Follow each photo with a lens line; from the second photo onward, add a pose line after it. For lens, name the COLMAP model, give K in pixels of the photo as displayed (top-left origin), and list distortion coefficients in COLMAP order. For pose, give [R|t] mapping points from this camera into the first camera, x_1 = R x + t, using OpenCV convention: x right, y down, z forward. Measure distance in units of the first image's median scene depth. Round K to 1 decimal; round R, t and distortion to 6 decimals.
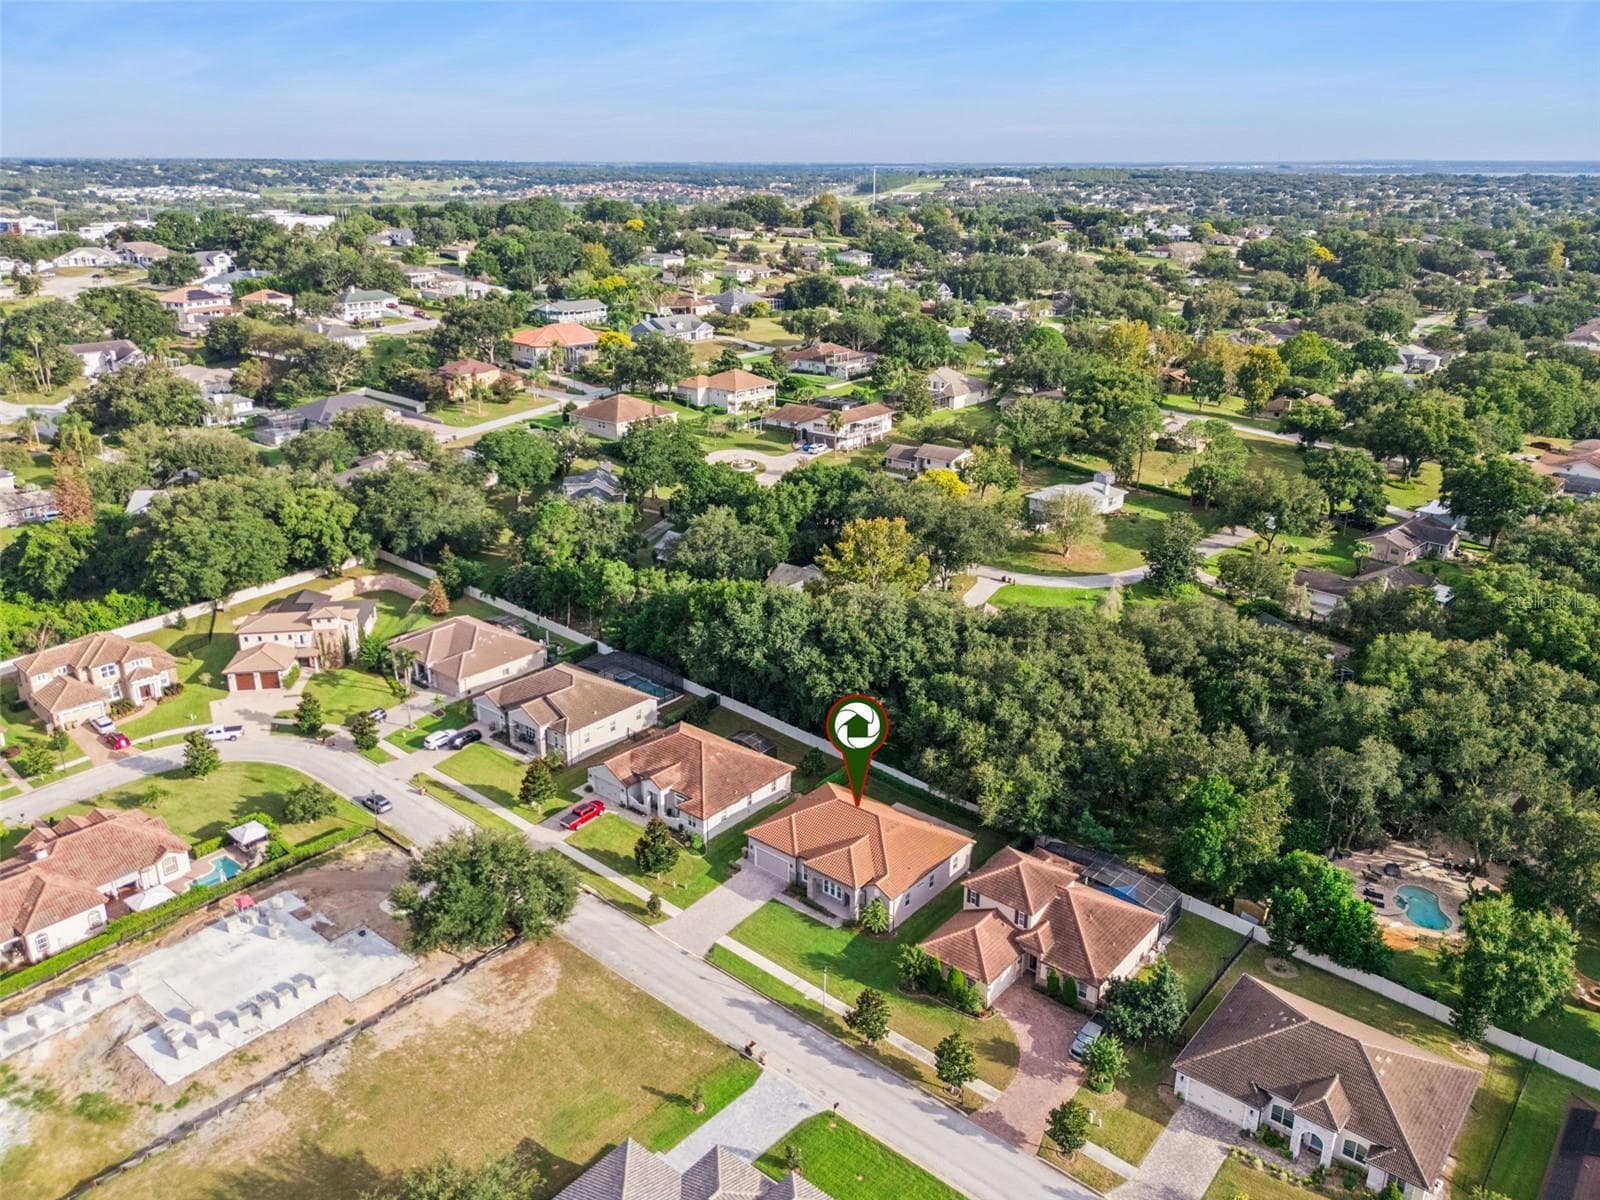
lens RADIAL K [[1206.4, 0, 802.7], [0, 1206.4, 580.9], [0, 0, 1]] dist [0.111876, -0.147928]
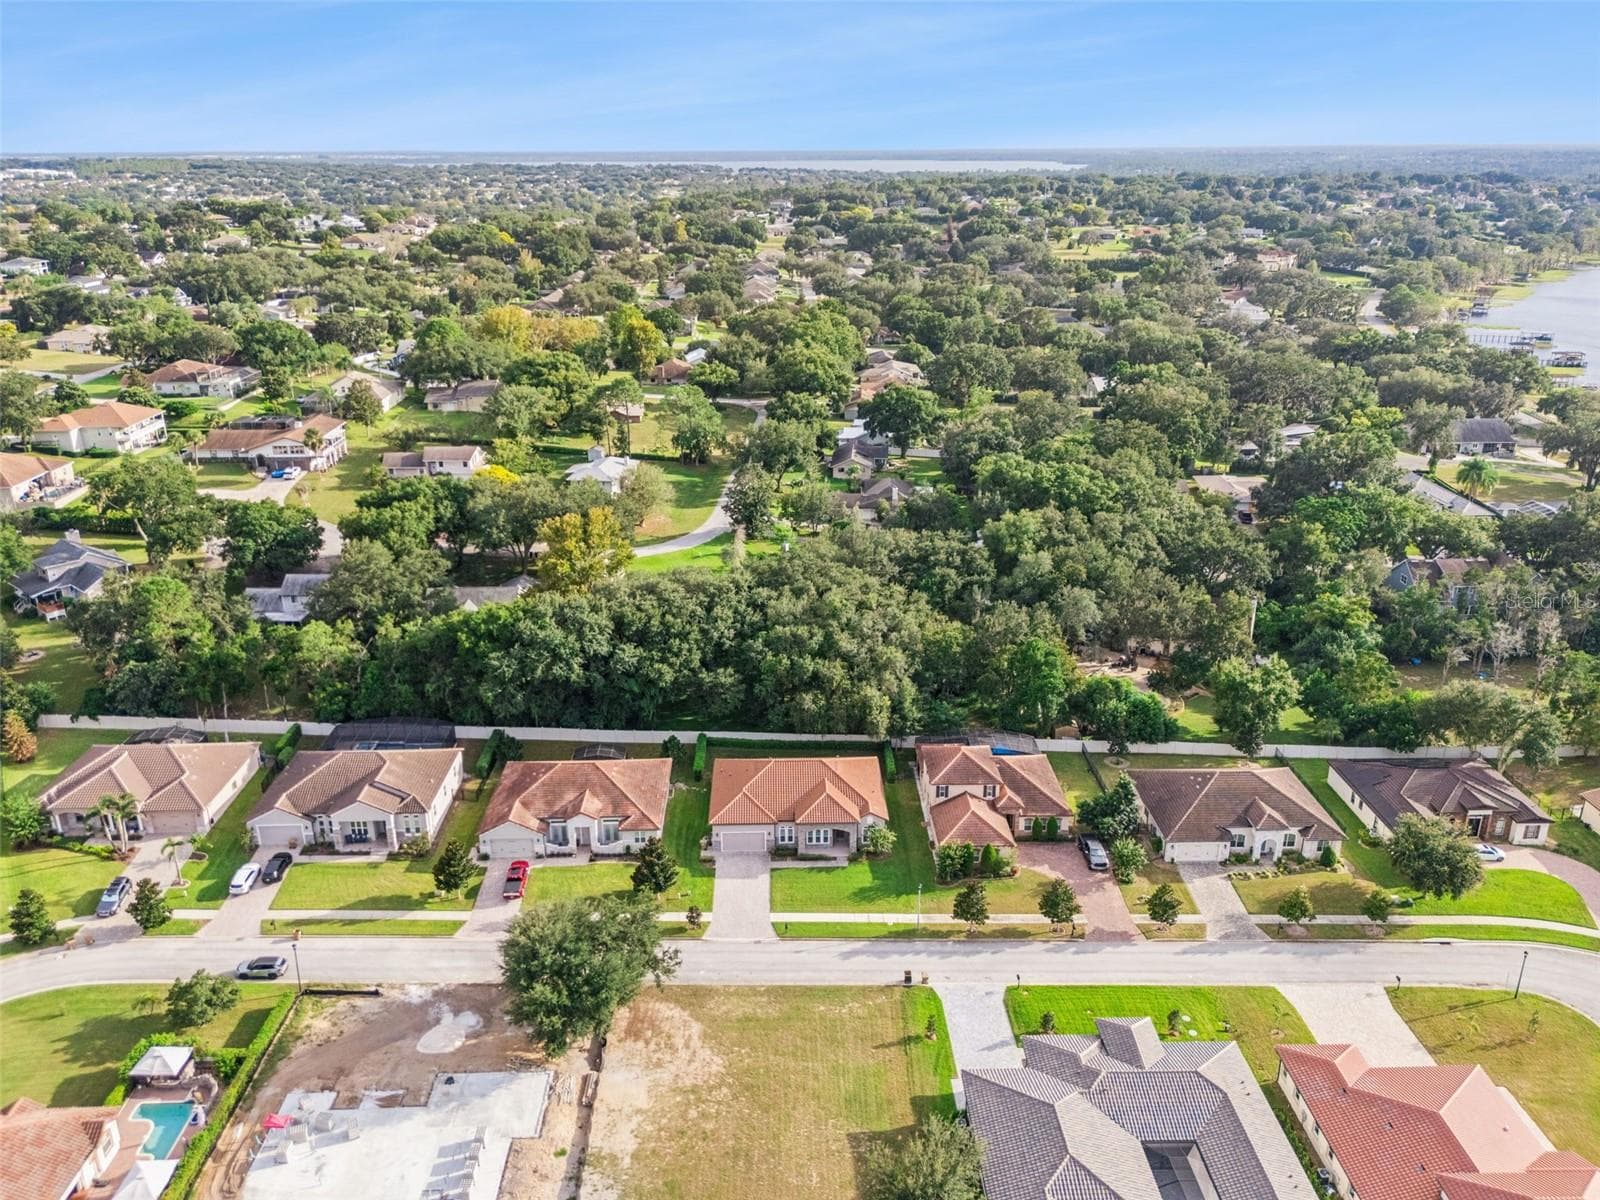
lens RADIAL K [[1206.4, 0, 802.7], [0, 1206.4, 580.9], [0, 0, 1]] dist [0.111876, -0.147928]
pose [[0.749429, -0.227957, 0.621605, -0.546669], [0.223487, 0.970853, 0.086590, -0.053758], [-0.623226, 0.074027, 0.778531, 0.154759]]
